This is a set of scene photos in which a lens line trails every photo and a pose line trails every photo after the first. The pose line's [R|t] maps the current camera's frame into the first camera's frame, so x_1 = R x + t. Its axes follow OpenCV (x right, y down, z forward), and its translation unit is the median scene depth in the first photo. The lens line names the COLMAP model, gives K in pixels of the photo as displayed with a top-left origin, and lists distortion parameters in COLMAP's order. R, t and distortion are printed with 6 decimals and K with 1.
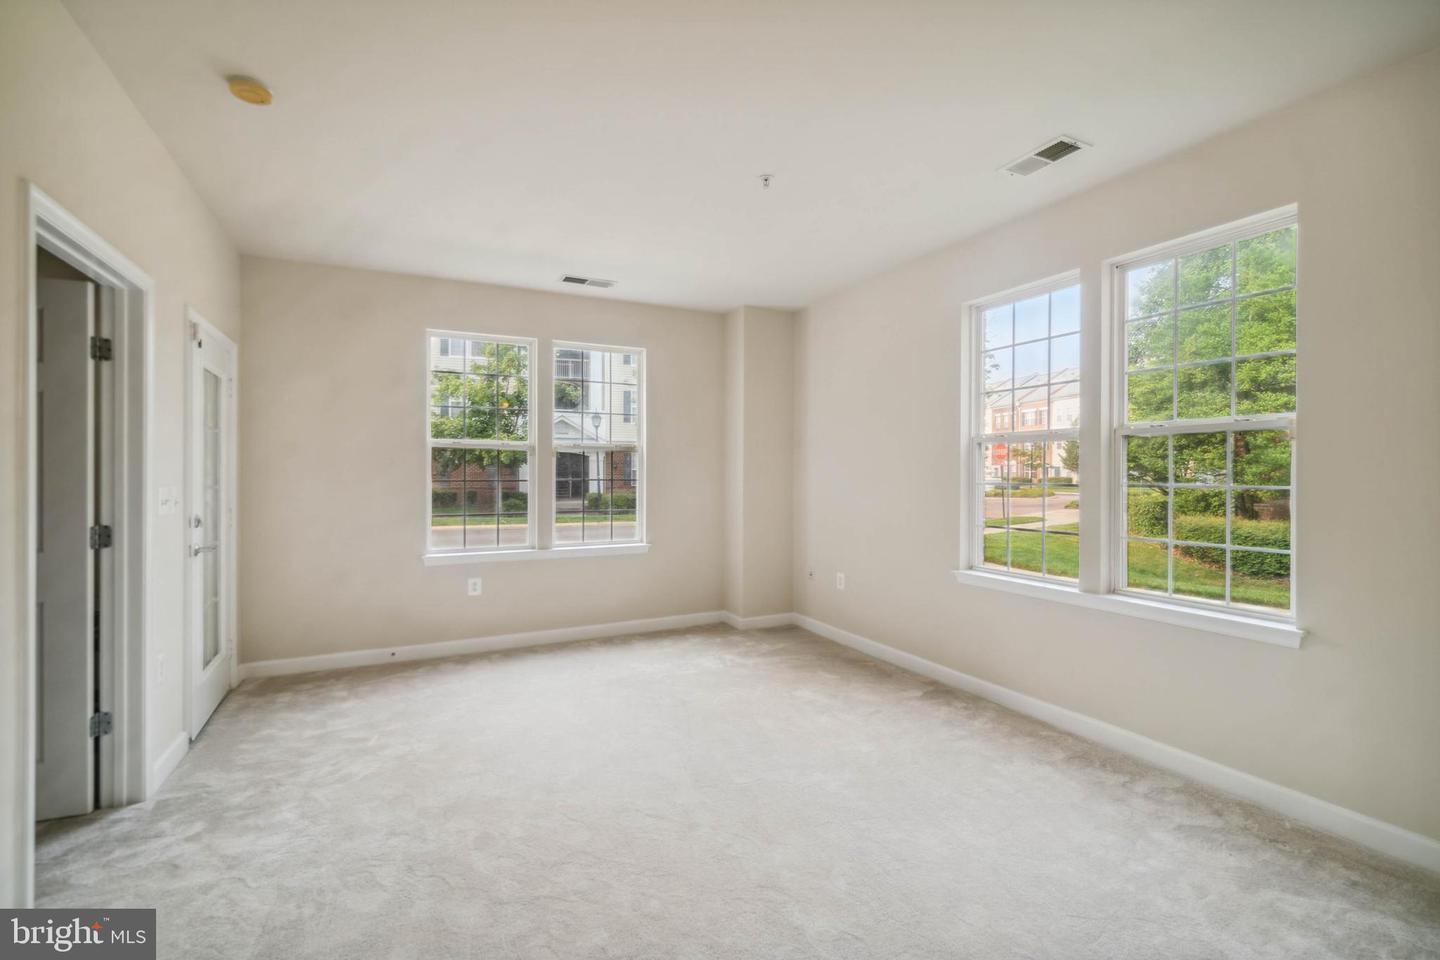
lens RADIAL K [[654.7, 0, 720.0], [0, 654.7, 480.0], [0, 0, 1]] dist [-0.000444, -0.000367]
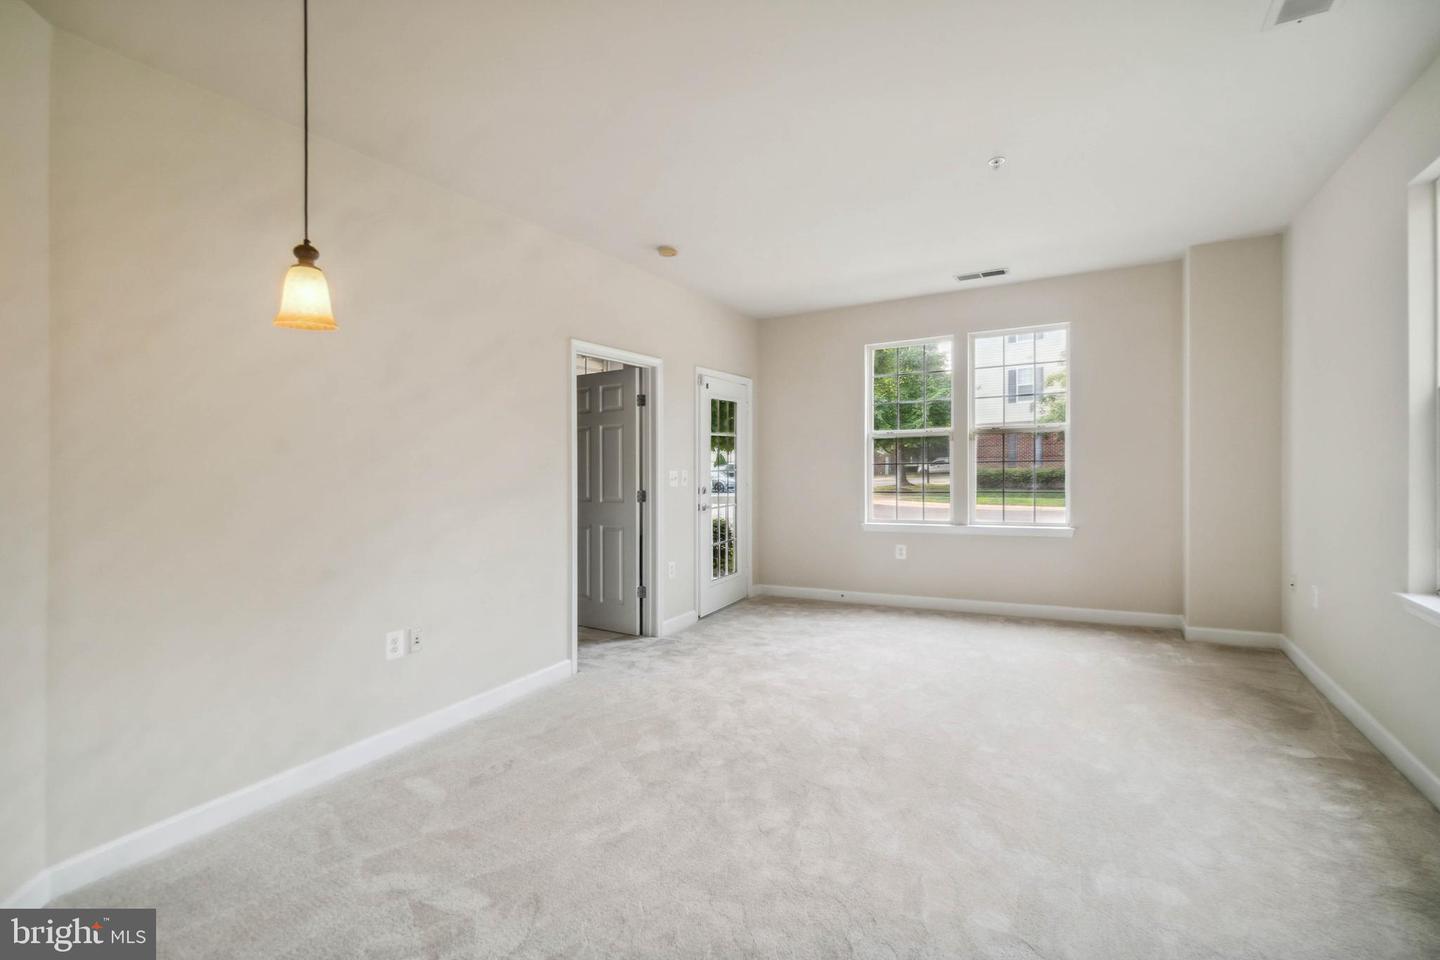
lens RADIAL K [[645.8, 0, 723.6], [0, 645.8, 462.6], [0, 0, 1]] dist [-0.000080, -0.000514]
pose [[0.561156, -0.014622, -0.827581, 0.583830], [0.015764, 0.999851, -0.006977, 0.002375], [0.827560, -0.009131, 0.561303, 0.089198]]
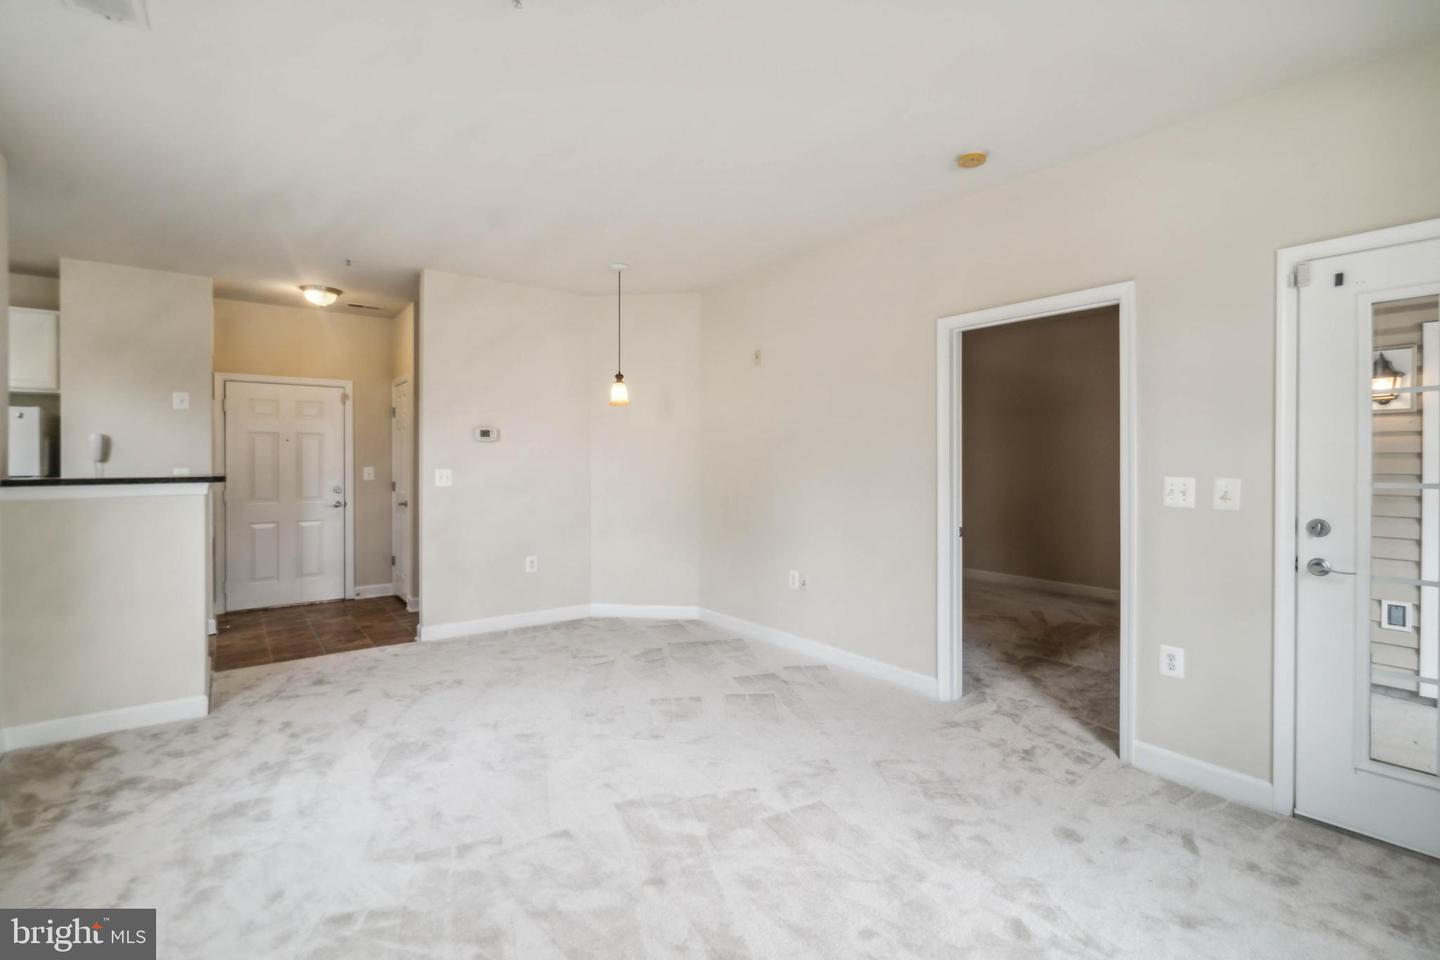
lens RADIAL K [[645.8, 0, 723.6], [0, 645.8, 462.6], [0, 0, 1]] dist [-0.000080, -0.000514]
pose [[-0.982754, -0.011734, -0.184546, -0.007082], [-0.012706, 0.999911, 0.004085, -0.005979], [0.184482, 0.006359, -0.982815, 1.476241]]
